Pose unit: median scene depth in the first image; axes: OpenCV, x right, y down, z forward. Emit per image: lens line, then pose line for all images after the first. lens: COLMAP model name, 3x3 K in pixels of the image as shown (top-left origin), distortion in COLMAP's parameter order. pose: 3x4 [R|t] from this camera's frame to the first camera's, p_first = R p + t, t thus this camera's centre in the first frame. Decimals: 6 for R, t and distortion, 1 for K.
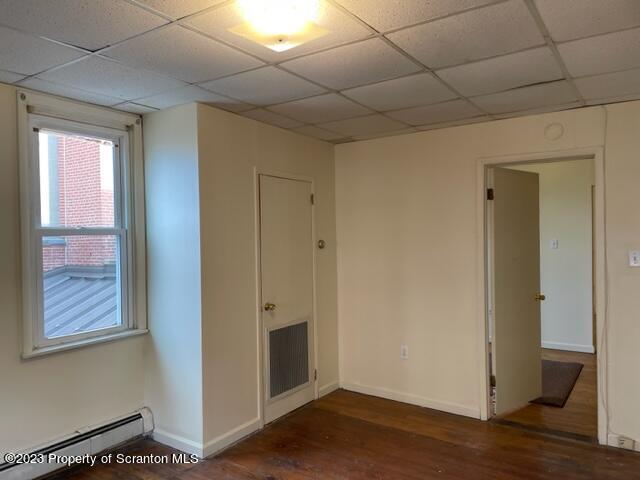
lens RADIAL K [[481.1, 0, 319.1], [0, 481.1, 245.1], [0, 0, 1]] dist [-0.003170, -0.001066]
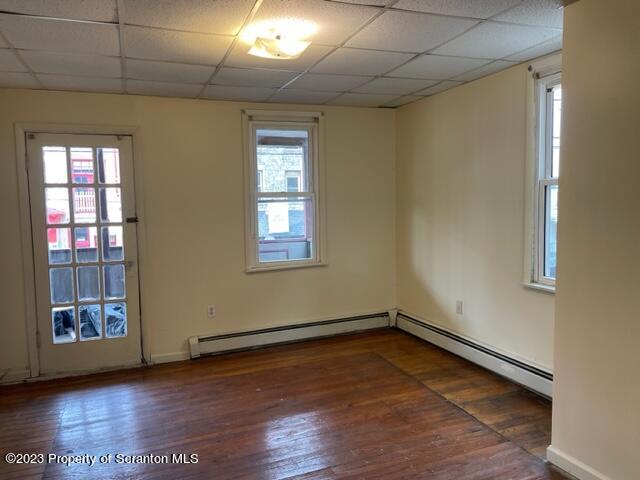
lens RADIAL K [[481.1, 0, 321.7], [0, 481.1, 236.5], [0, 0, 1]] dist [-0.003170, -0.001066]
pose [[-0.571045, 0.090480, -0.815918, 0.688110], [0.022252, 0.995248, 0.094793, -0.020655], [0.820617, 0.035976, -0.570344, 1.284145]]
